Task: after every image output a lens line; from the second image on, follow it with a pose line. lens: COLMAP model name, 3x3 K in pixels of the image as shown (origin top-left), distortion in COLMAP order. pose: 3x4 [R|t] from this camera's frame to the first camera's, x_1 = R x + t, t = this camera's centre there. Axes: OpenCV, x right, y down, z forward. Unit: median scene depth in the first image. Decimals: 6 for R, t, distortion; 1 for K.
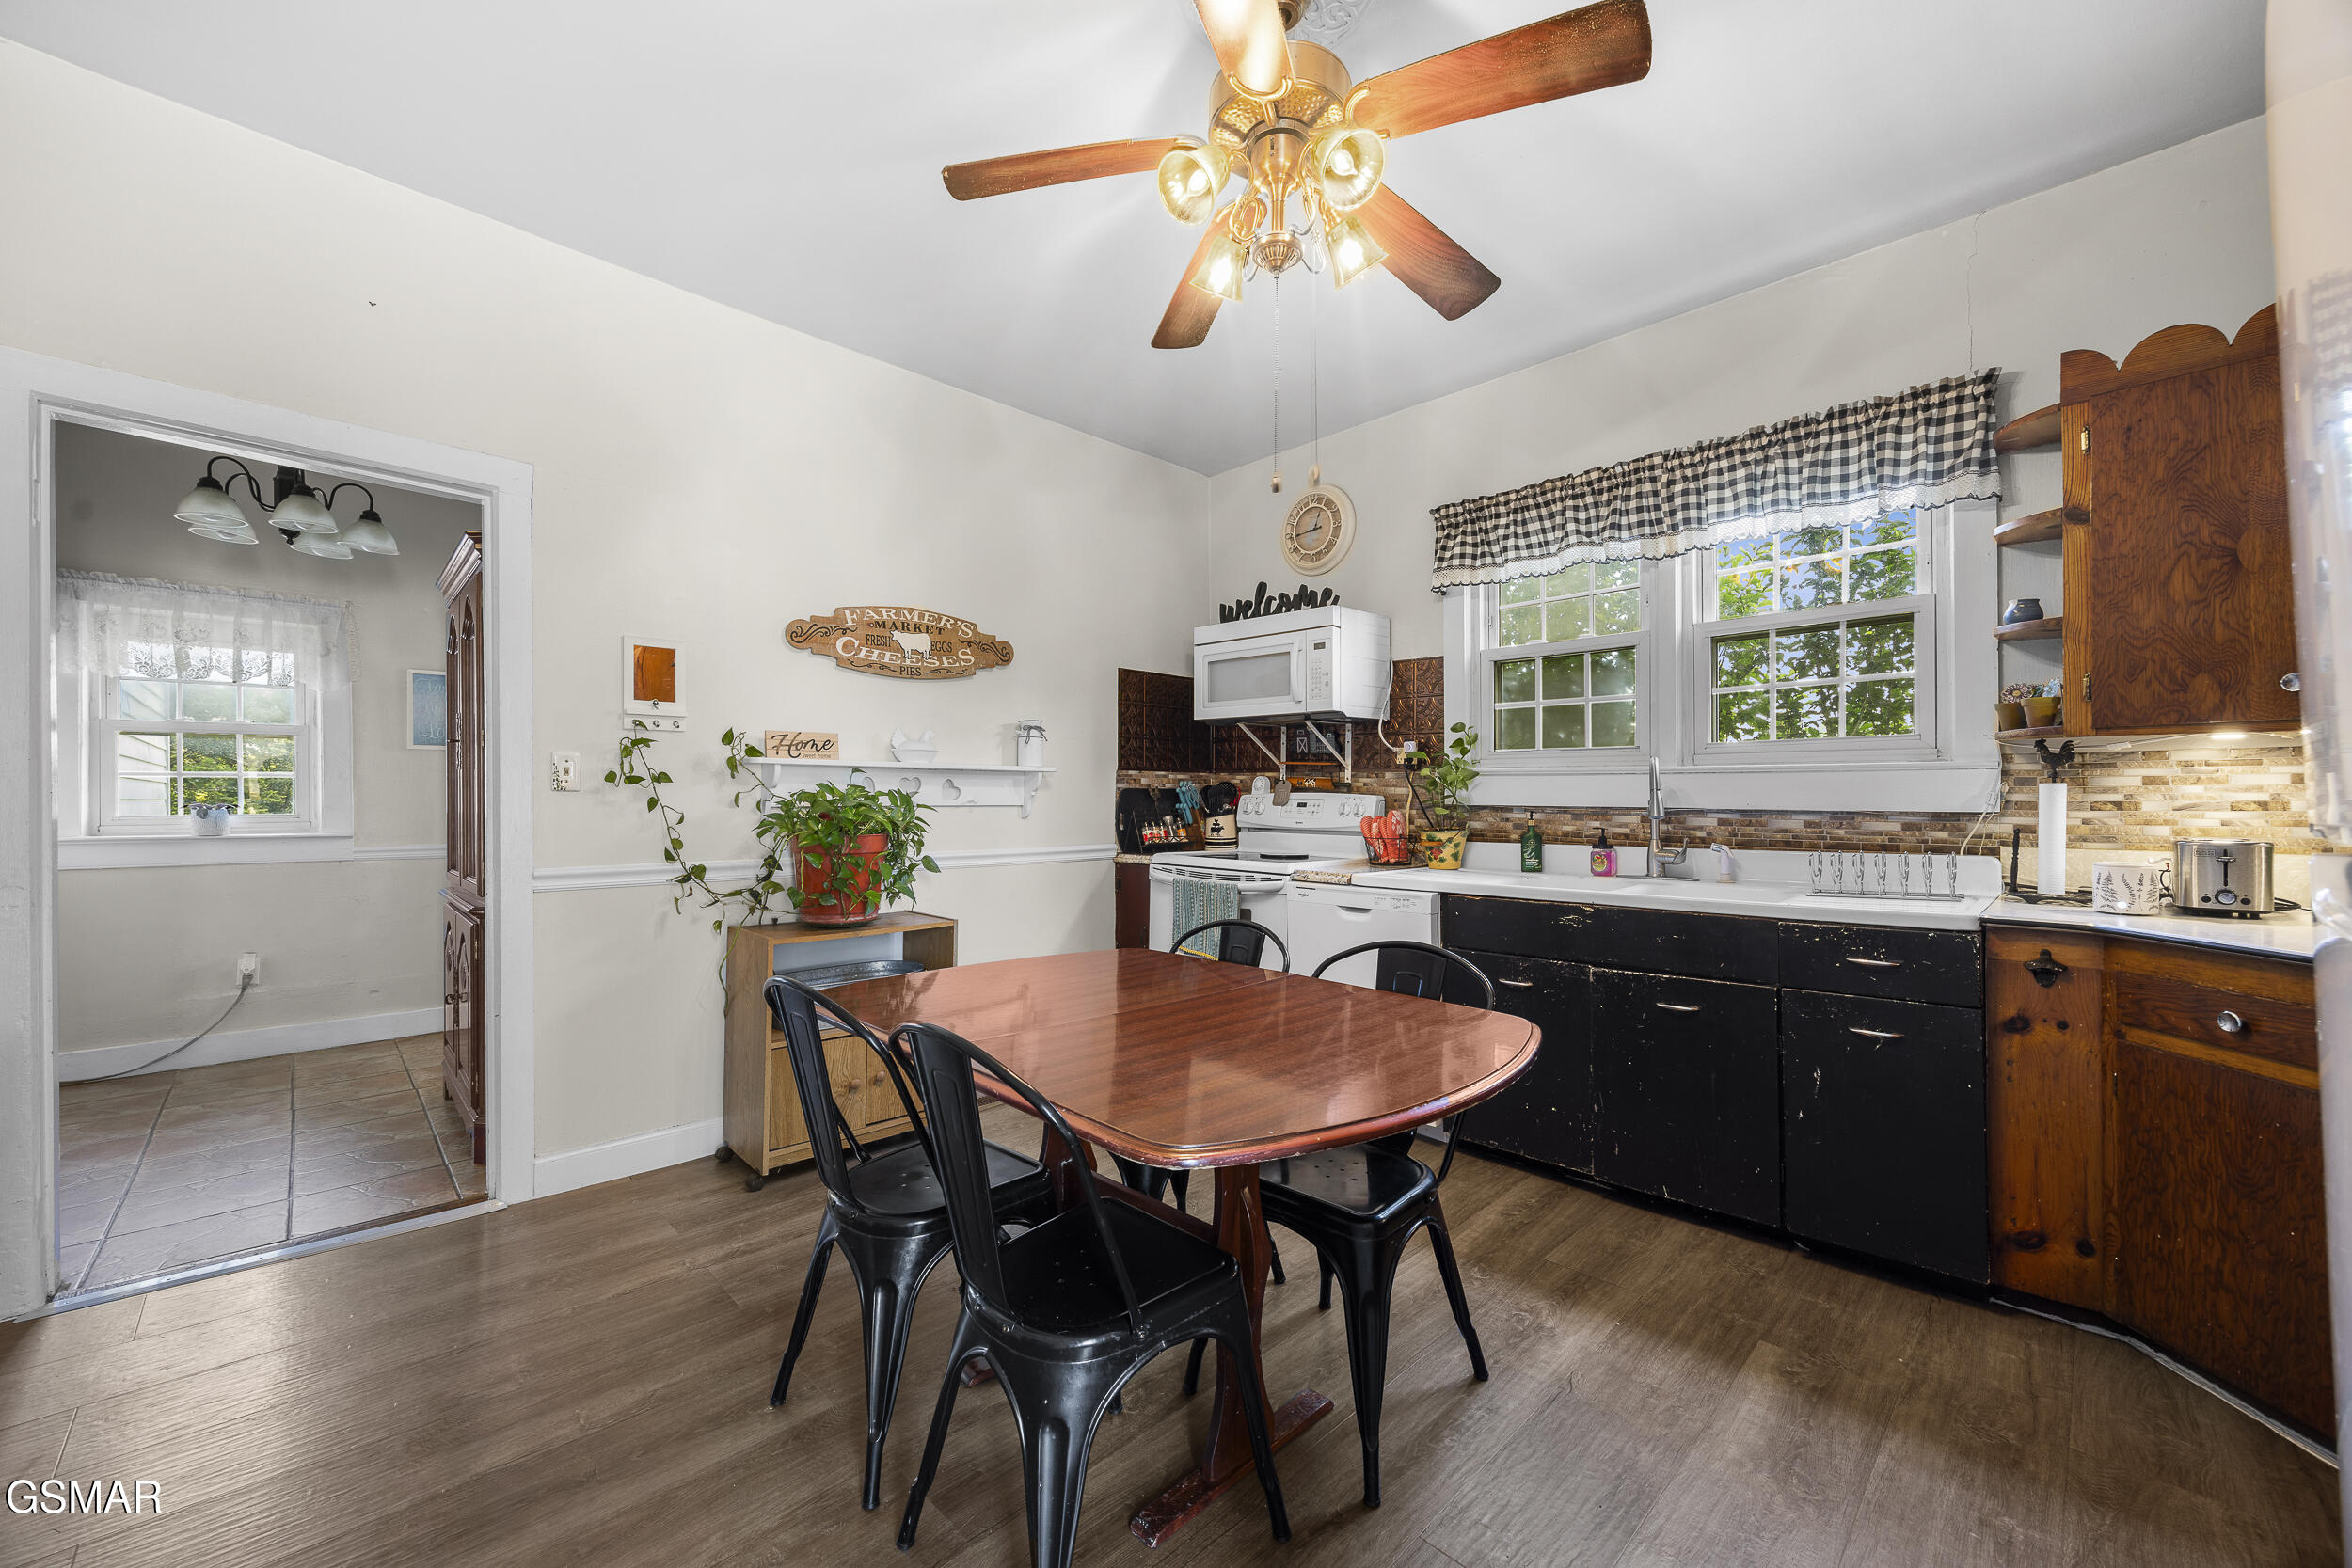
lens RADIAL K [[907.1, 0, 1176.4], [0, 907.1, 797.7], [0, 0, 1]] dist [0.000200, 0.000110]
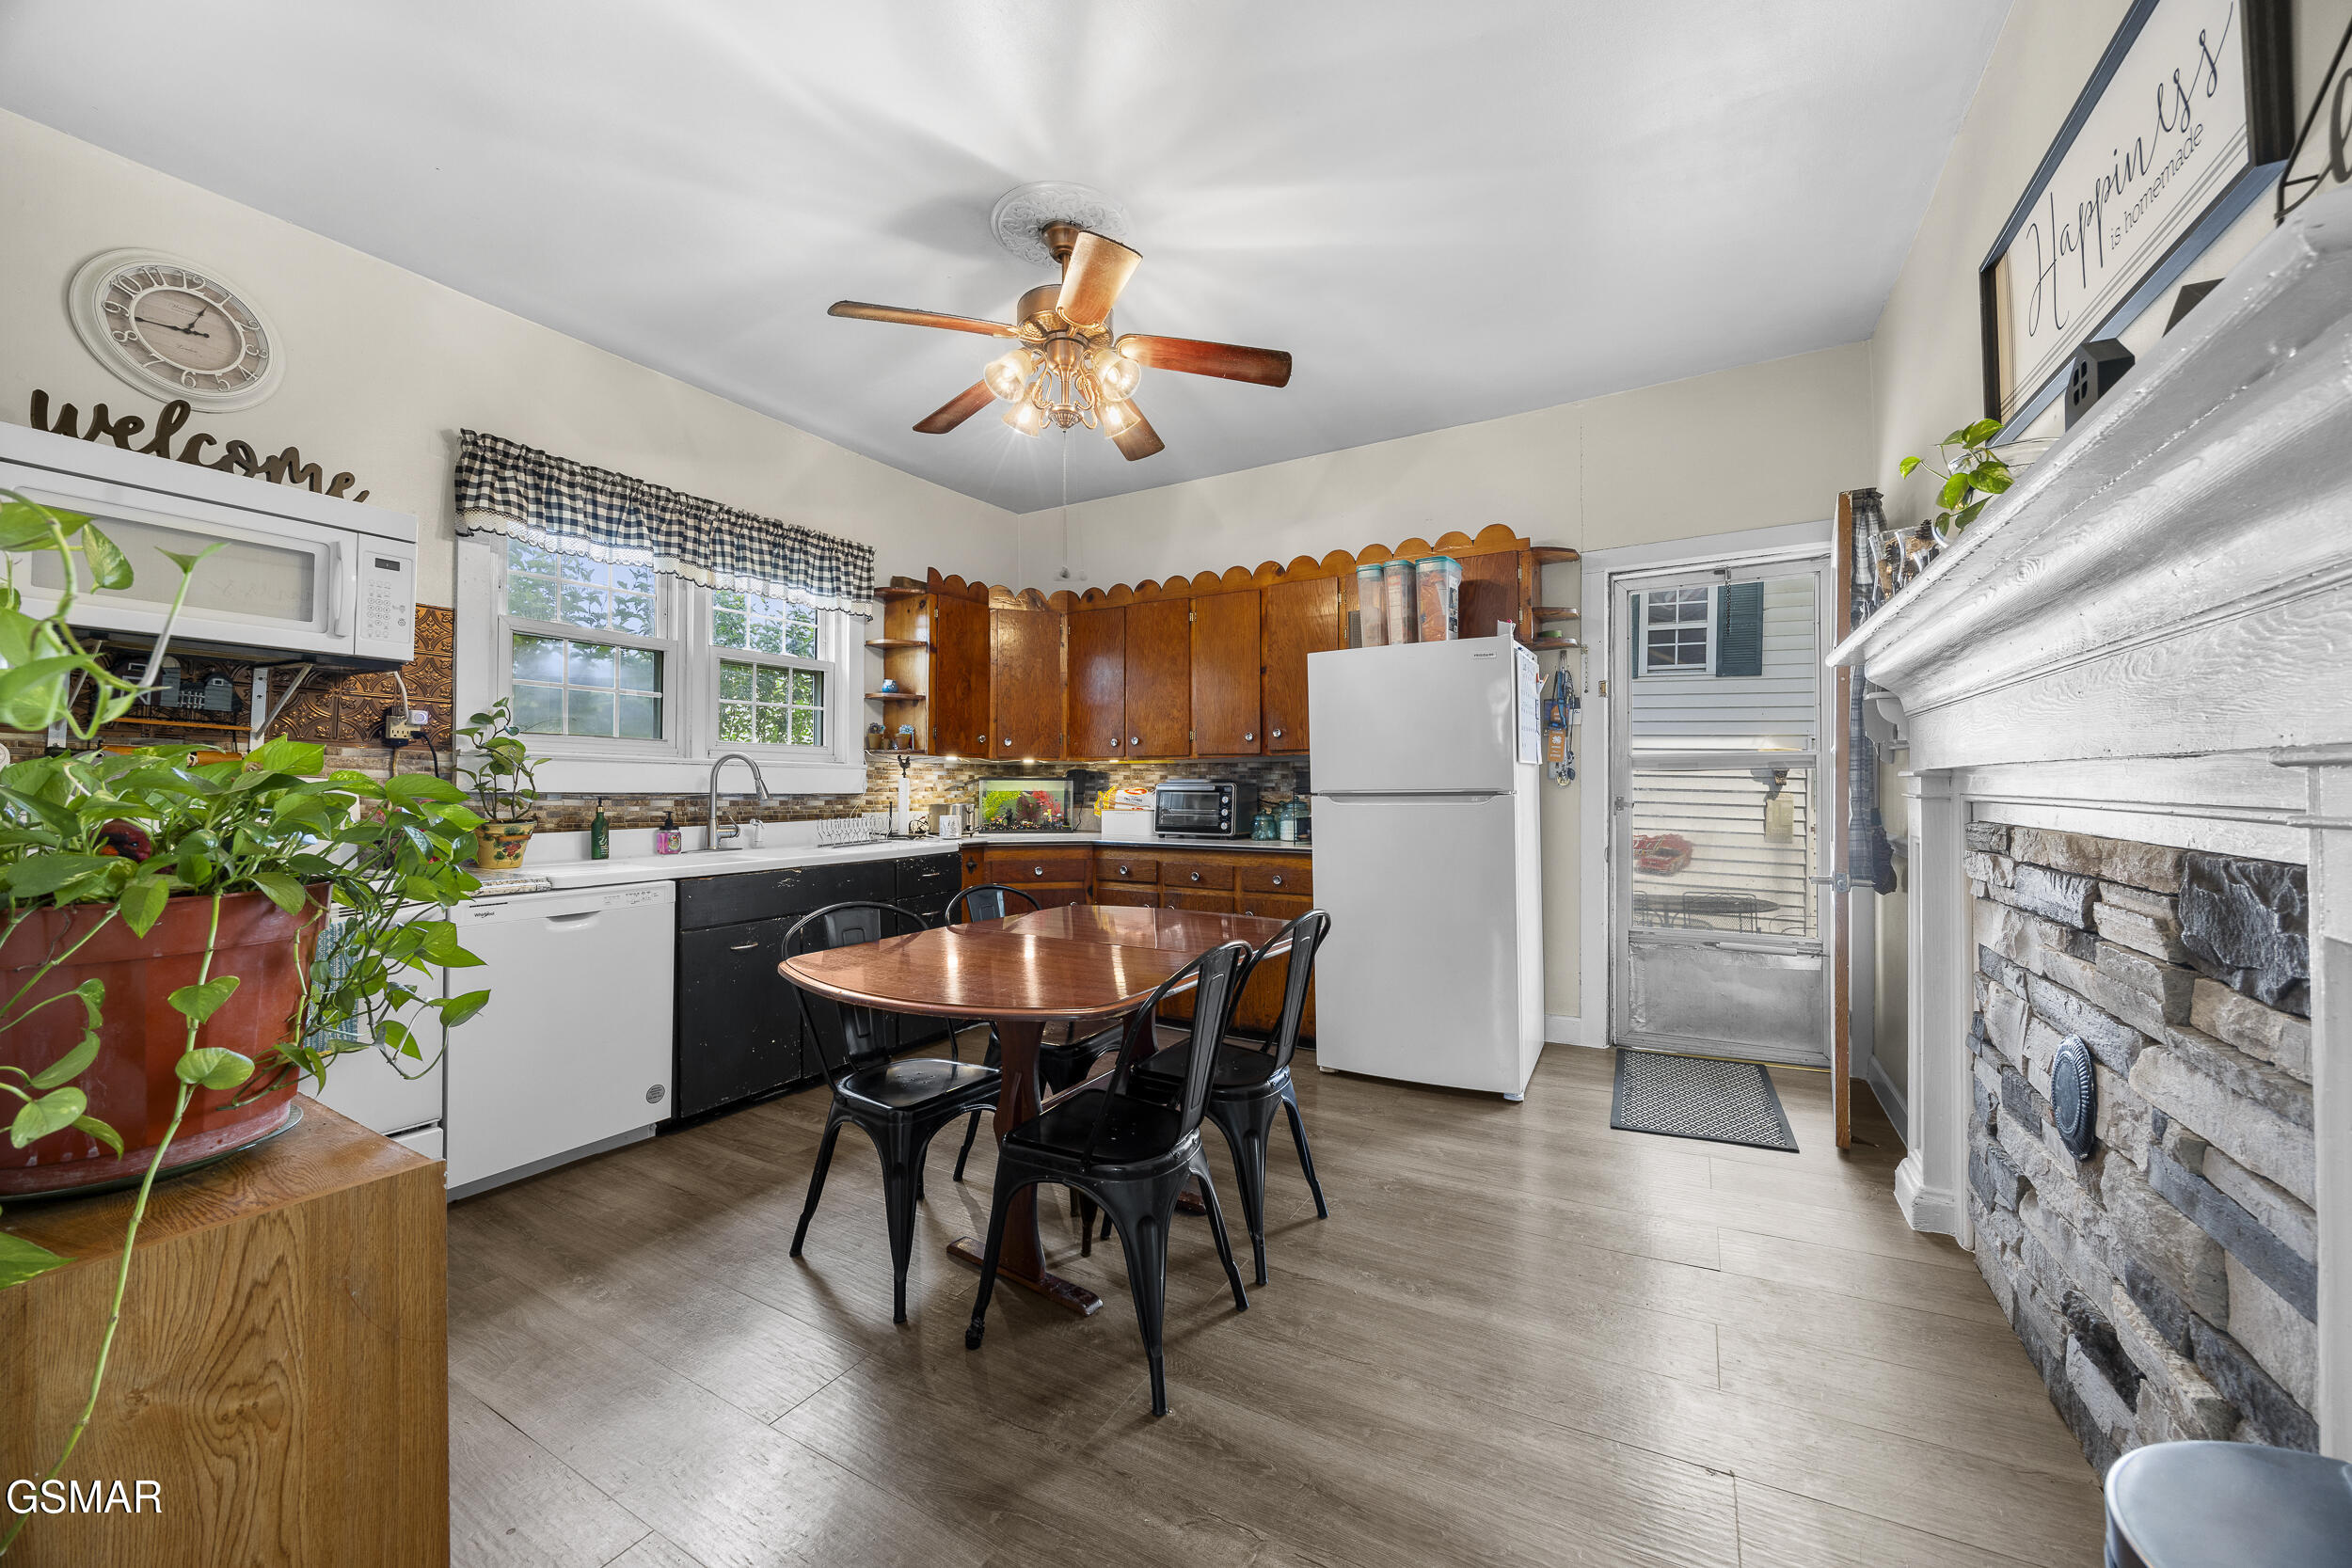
lens RADIAL K [[907.1, 0, 1174.5], [0, 907.1, 777.1], [0, 0, 1]] dist [0.000200, 0.000110]
pose [[-0.277154, 0.003997, 0.960817, -0.811182], [-0.008794, 0.999939, -0.006697, -0.007402], [-0.960785, -0.010305, -0.277102, 0.740185]]
